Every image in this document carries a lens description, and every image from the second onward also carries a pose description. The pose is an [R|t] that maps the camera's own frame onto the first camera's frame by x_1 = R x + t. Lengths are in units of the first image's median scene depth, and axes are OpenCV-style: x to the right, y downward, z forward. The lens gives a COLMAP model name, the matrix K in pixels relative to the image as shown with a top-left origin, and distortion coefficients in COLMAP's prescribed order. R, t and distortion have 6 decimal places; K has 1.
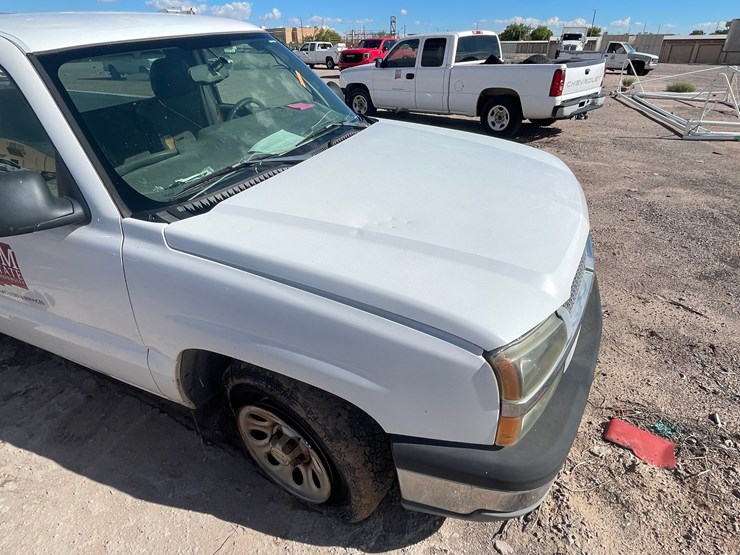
lens RADIAL K [[441.6, 0, 370.4], [0, 441.6, 275.8], [0, 0, 1]] dist [-0.004486, 0.001546]
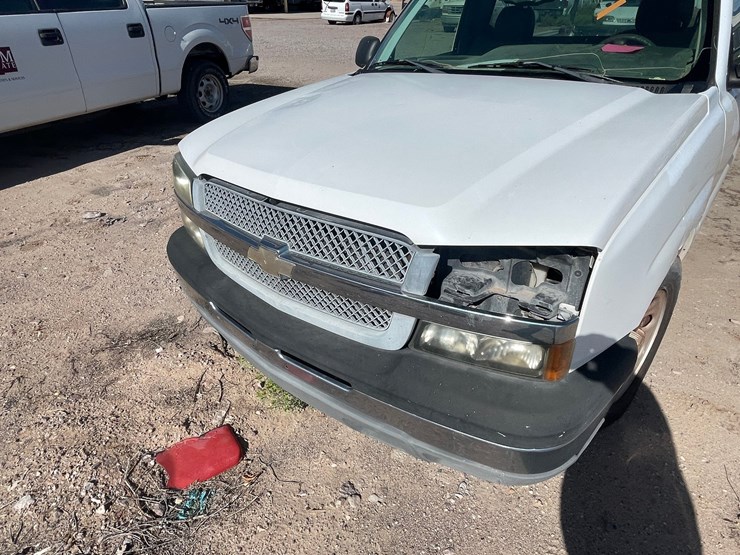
lens RADIAL K [[441.6, 0, 368.8], [0, 441.6, 277.1], [0, 0, 1]] dist [-0.004486, 0.001546]
pose [[-0.263995, 0.521906, -0.811124, 1.096455], [-0.450301, 0.676993, 0.582160, -0.513080], [0.852957, 0.518937, 0.056292, 1.116110]]
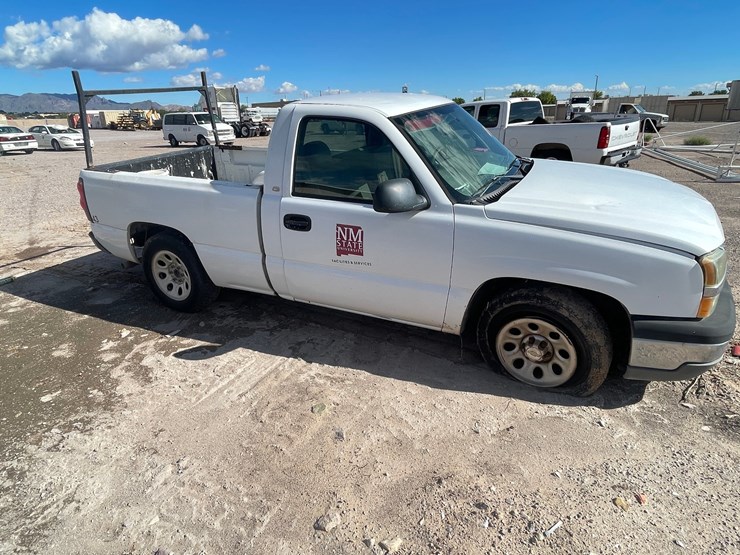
lens RADIAL K [[441.6, 0, 367.5], [0, 441.6, 273.3], [0, 0, 1]] dist [-0.004486, 0.001546]
pose [[0.999315, -0.012760, -0.034742, -0.692014], [0.008027, 0.991069, -0.133110, 0.305337], [0.036131, 0.132740, 0.990492, -0.587480]]
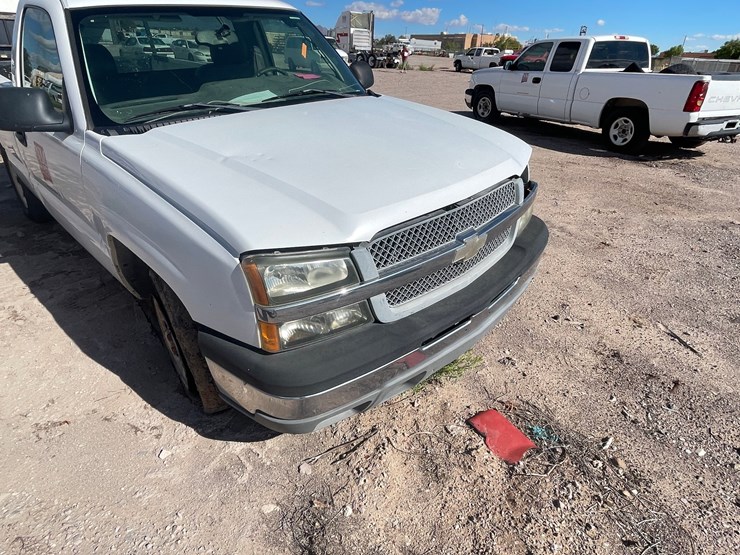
lens RADIAL K [[441.6, 0, 369.9], [0, 441.6, 276.2], [0, 0, 1]] dist [-0.004486, 0.001546]
pose [[0.934834, 0.198954, -0.294112, 0.593980], [-0.201962, 0.979180, 0.020437, 0.084287], [0.292055, 0.040294, 0.955552, -0.010536]]
